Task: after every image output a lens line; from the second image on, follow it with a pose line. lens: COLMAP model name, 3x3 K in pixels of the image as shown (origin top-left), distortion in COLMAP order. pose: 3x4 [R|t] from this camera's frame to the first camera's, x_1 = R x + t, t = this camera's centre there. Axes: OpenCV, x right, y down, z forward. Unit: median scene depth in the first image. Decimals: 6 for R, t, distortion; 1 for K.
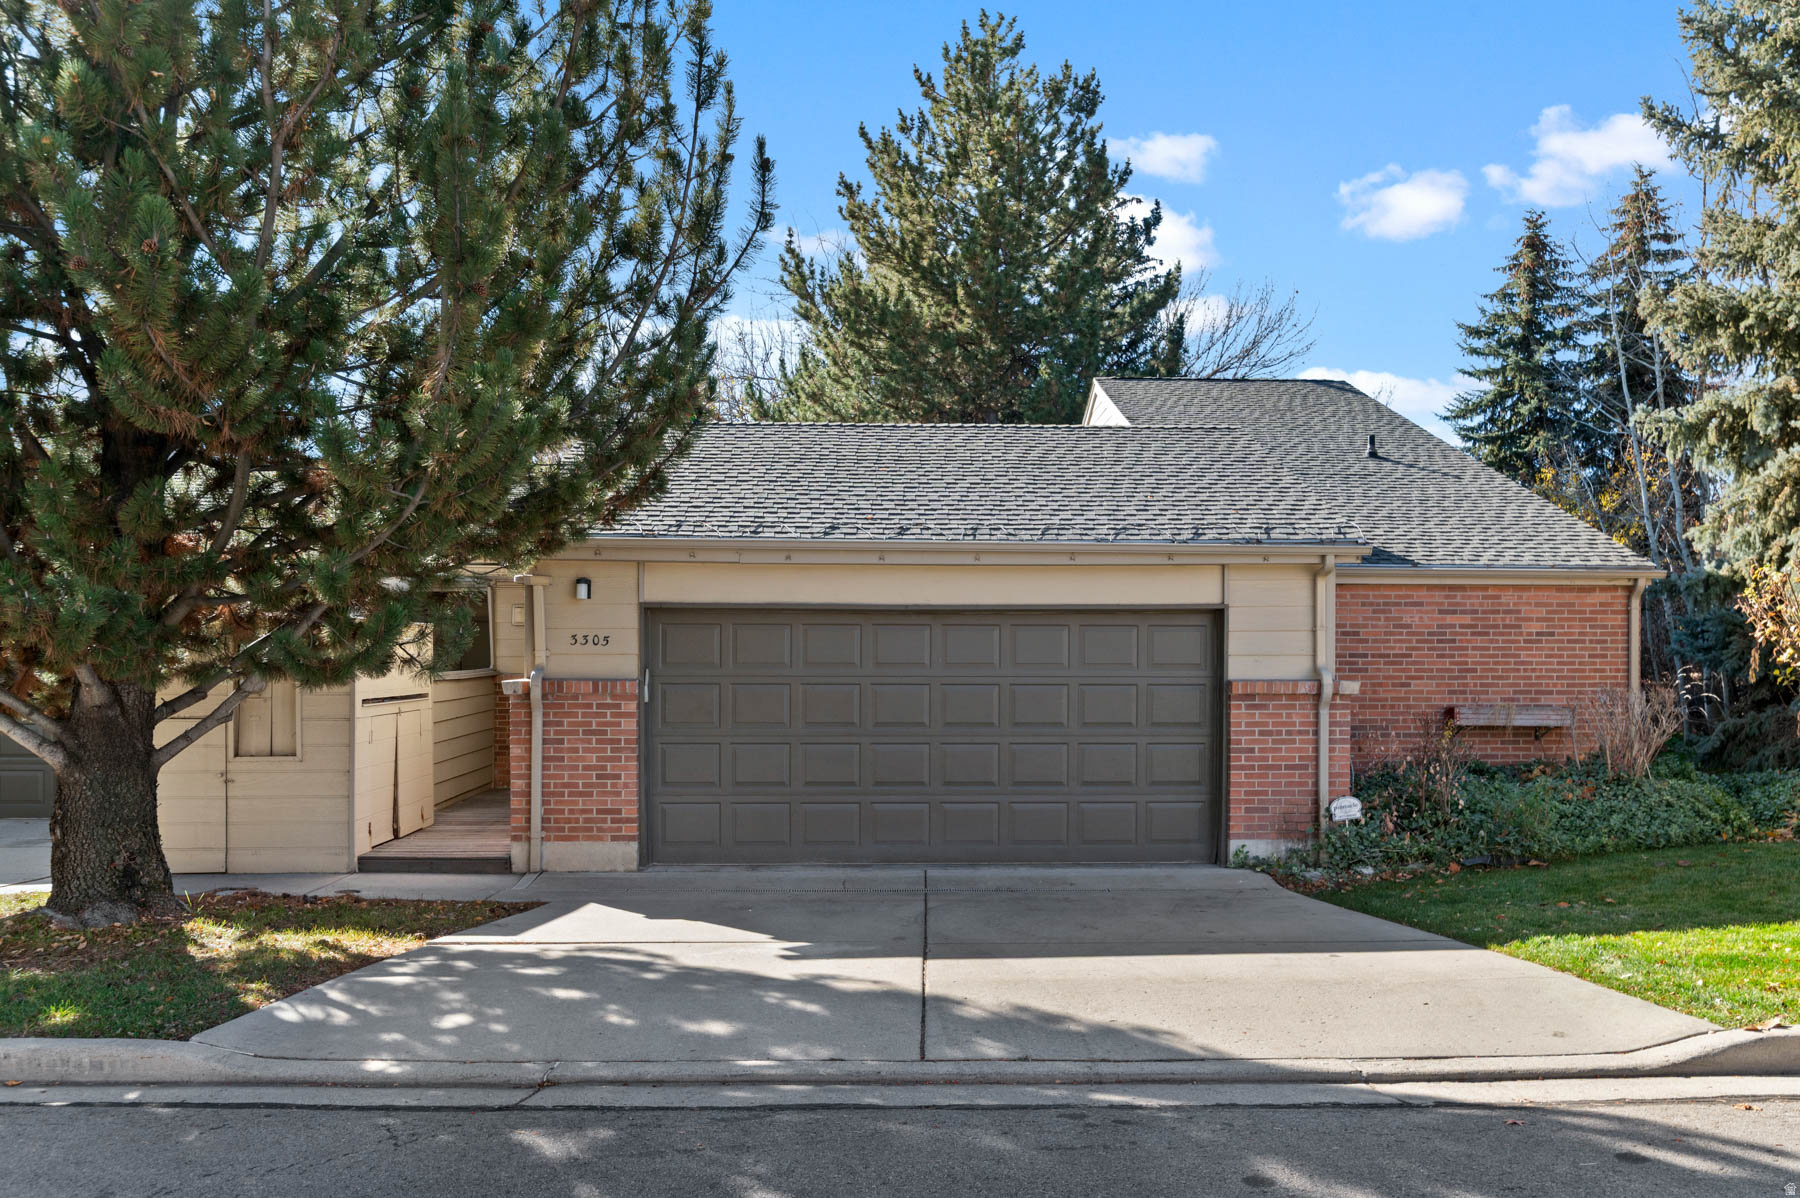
lens RADIAL K [[1384.3, 0, 901.2], [0, 1384.3, 603.9], [0, 0, 1]] dist [0.007328, 0.001076]
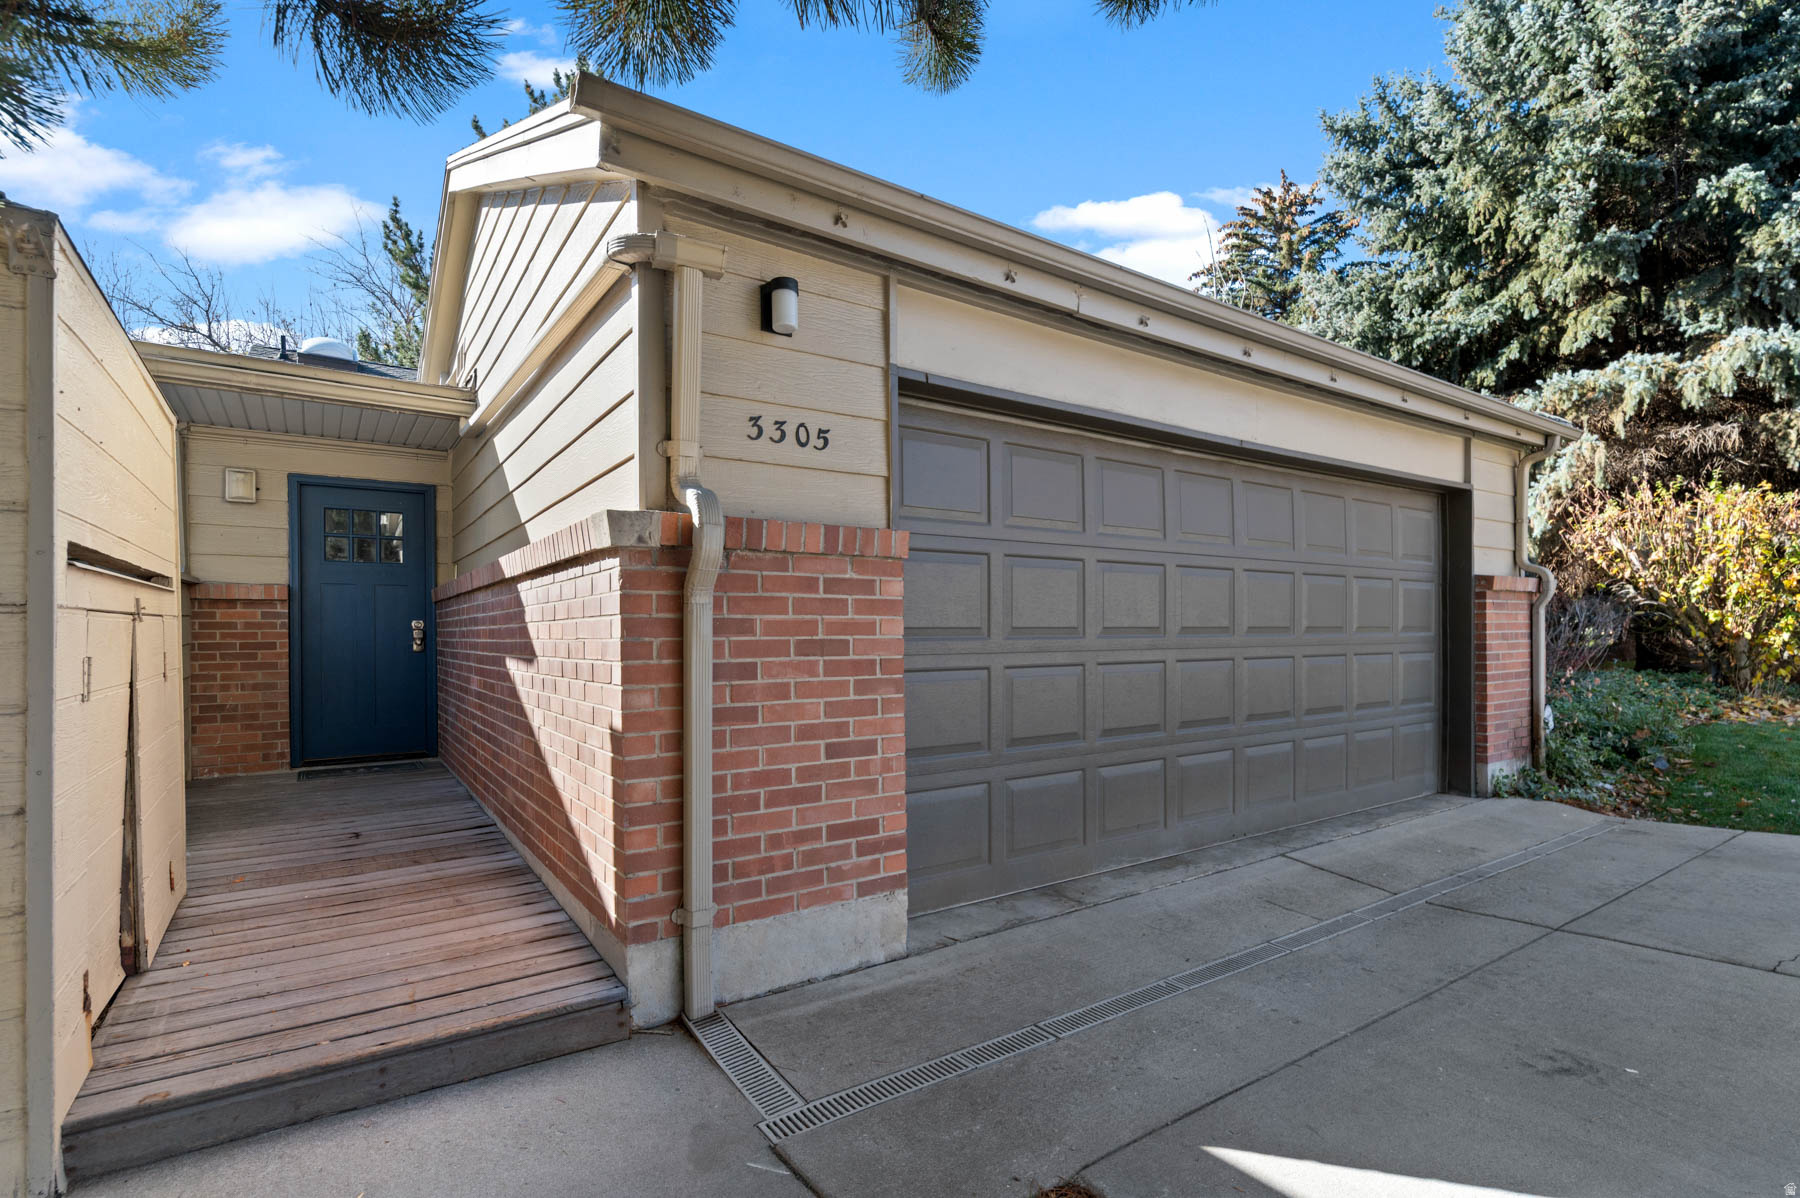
lens RADIAL K [[854.1, 0, 901.3], [0, 854.1, 614.7], [0, 0, 1]] dist [0.004724, 0.000474]
pose [[0.837785, 0.005361, 0.545974, -0.343604], [-0.015970, 0.999765, 0.014689, 0.078601], [-0.545767, -0.021026, 0.837673, 0.768350]]
